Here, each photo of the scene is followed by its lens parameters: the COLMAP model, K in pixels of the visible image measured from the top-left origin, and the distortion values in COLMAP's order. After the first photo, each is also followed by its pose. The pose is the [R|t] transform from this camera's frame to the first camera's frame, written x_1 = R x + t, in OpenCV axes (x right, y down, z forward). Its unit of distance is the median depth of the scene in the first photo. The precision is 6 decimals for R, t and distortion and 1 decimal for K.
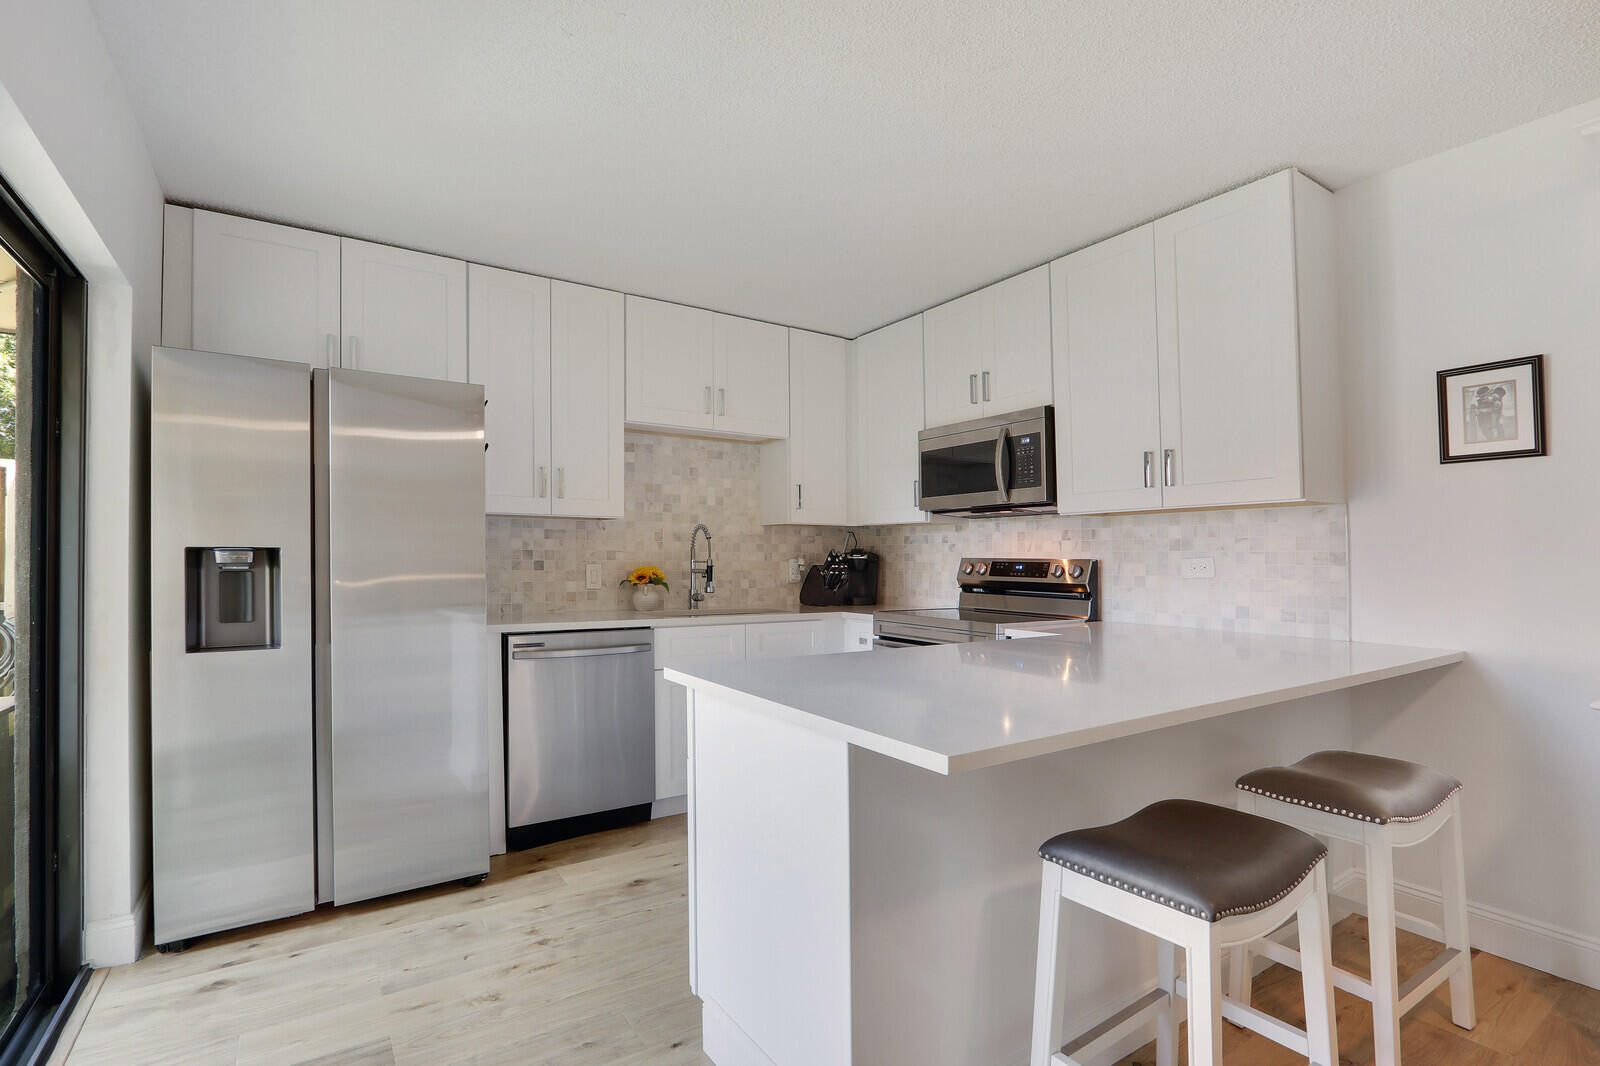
lens RADIAL K [[754.3, 0, 776.3], [0, 754.3, 558.7], [0, 0, 1]] dist [-0.028127, 0.004502]
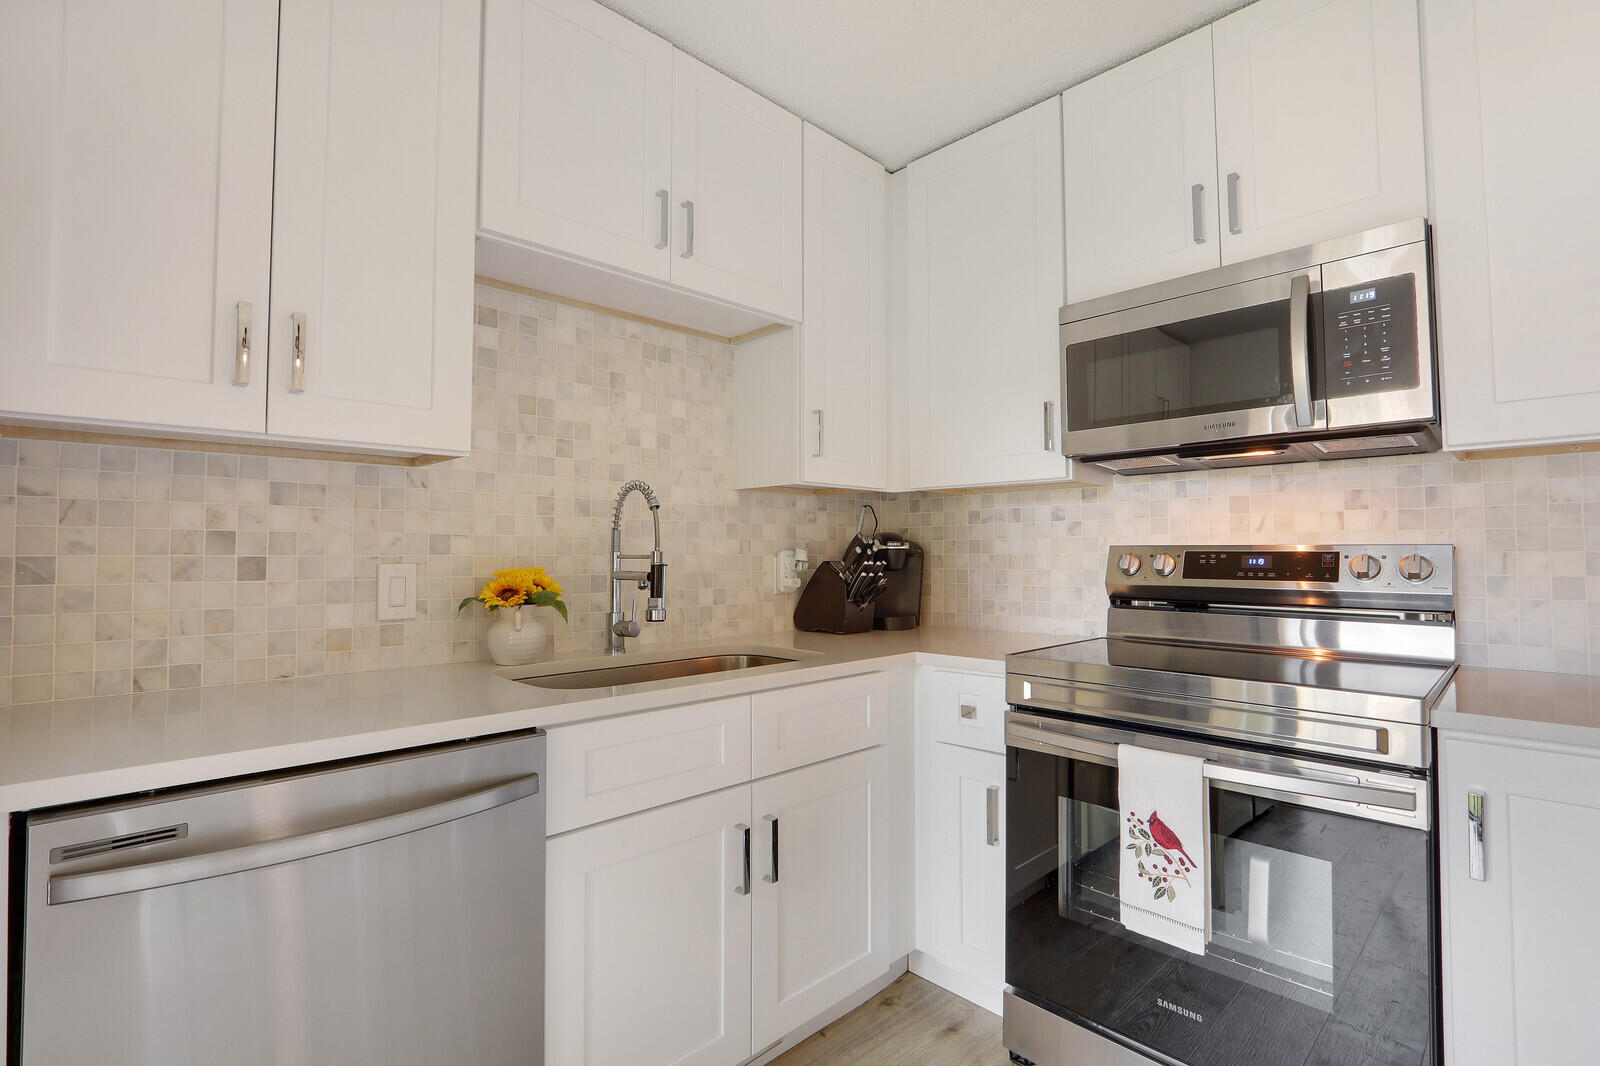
lens RADIAL K [[754.3, 0, 780.6], [0, 754.3, 516.2], [0, 0, 1]] dist [-0.028127, 0.004502]
pose [[0.983597, 0.001438, 0.180377, -0.105872], [0.007330, 0.998824, -0.047935, 0.002100], [-0.180234, 0.048471, 0.982429, 0.554933]]
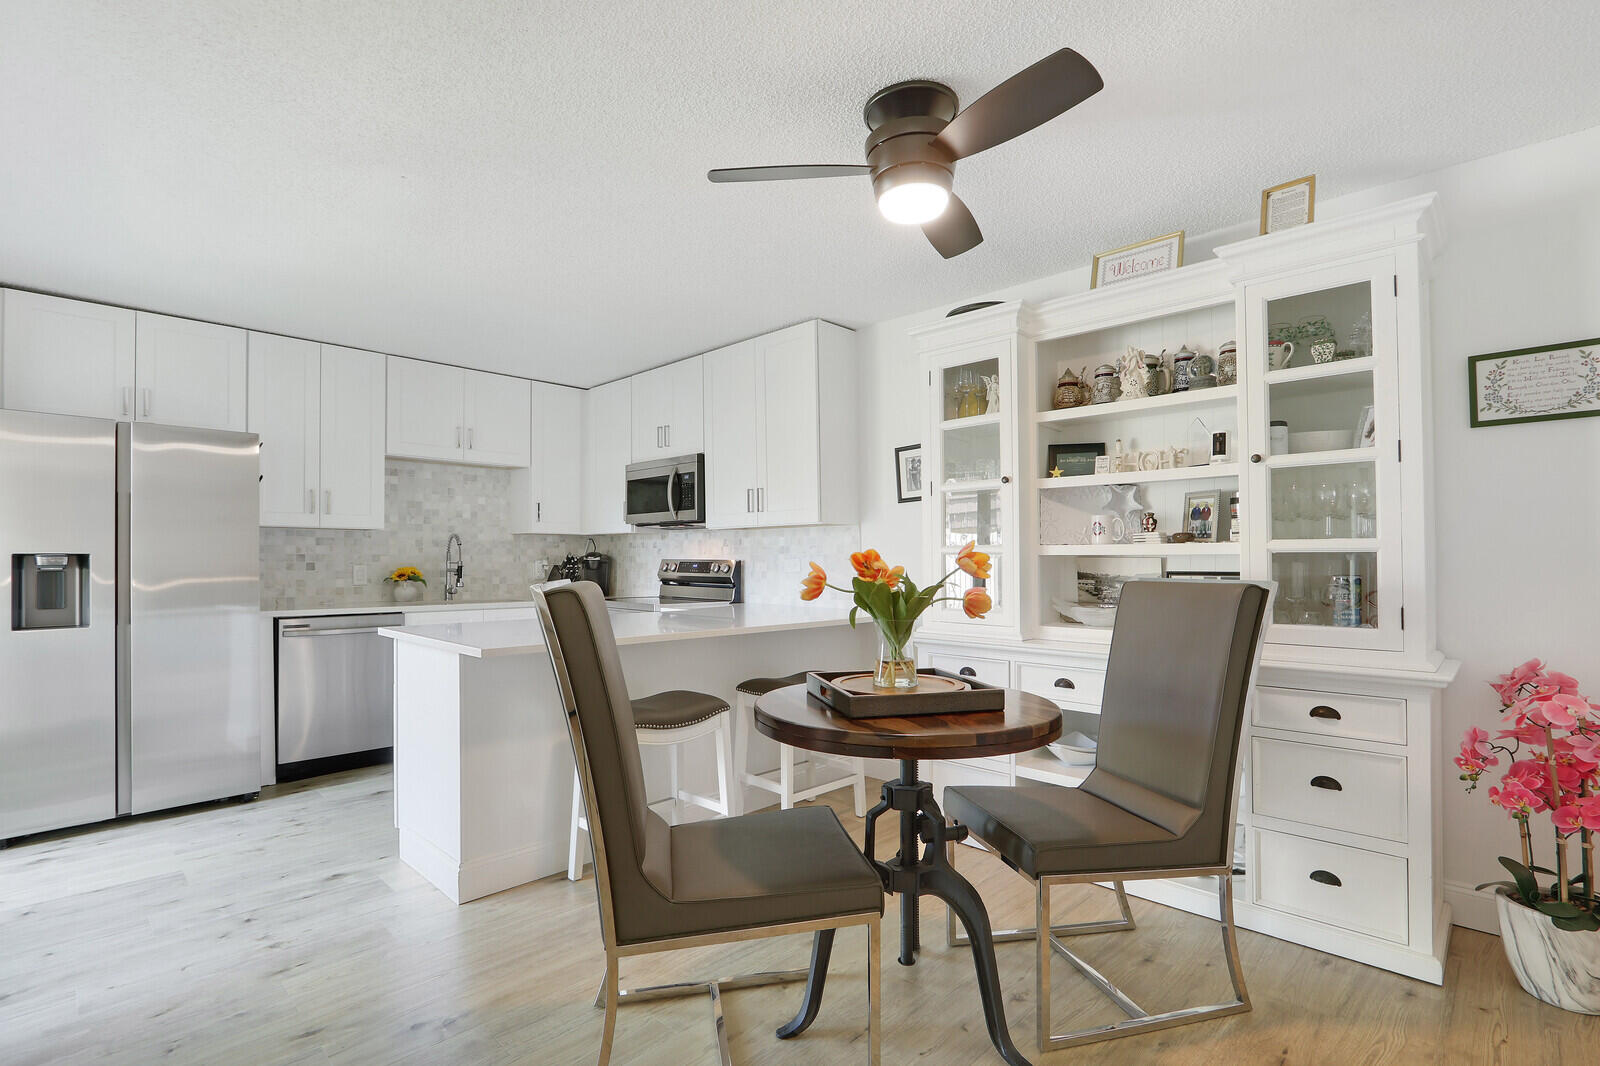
lens RADIAL K [[754.3, 0, 796.9], [0, 754.3, 546.2], [0, 0, 1]] dist [-0.028127, 0.004502]
pose [[0.971403, 0.000136, 0.237437, 0.178243], [0.004164, 0.999836, -0.017608, 0.000407], [-0.237401, 0.018093, 0.971243, -0.403099]]
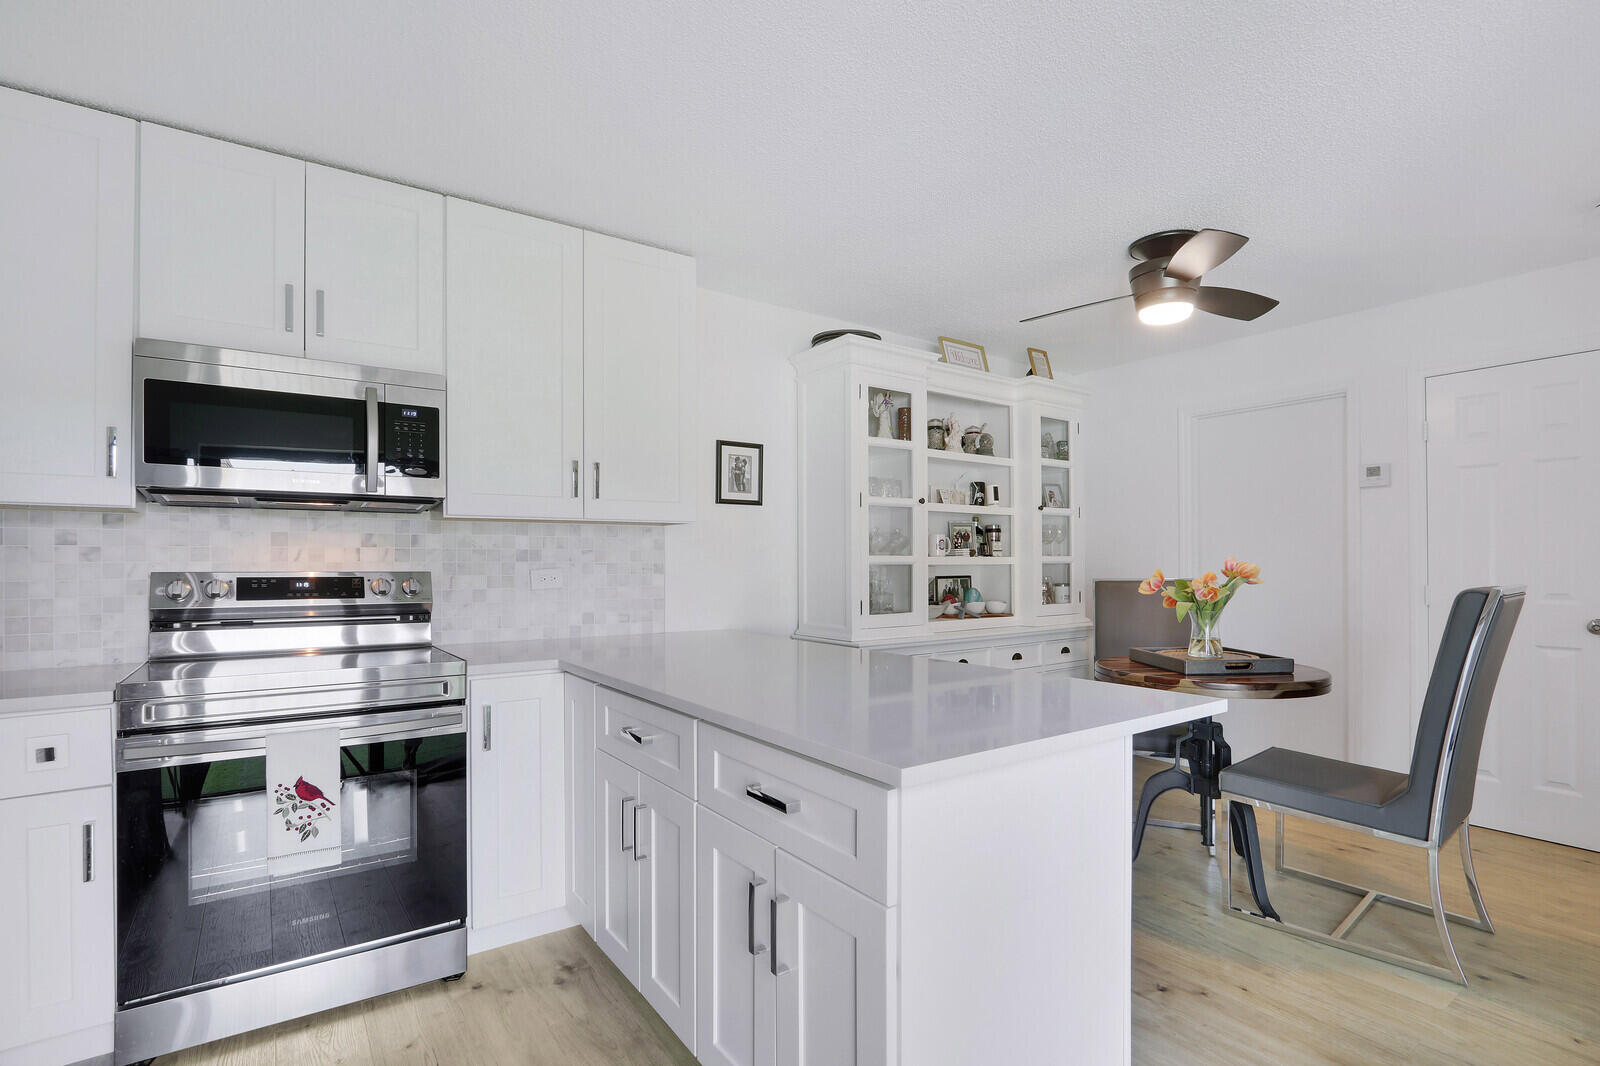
lens RADIAL K [[754.3, 0, 836.0], [0, 754.3, 562.6], [0, 0, 1]] dist [-0.028127, 0.004502]
pose [[-0.073741, -0.009213, 0.997235, -0.400454], [-0.001632, 0.999957, 0.009118, -0.016504], [-0.997276, -0.000955, -0.073753, 0.578418]]
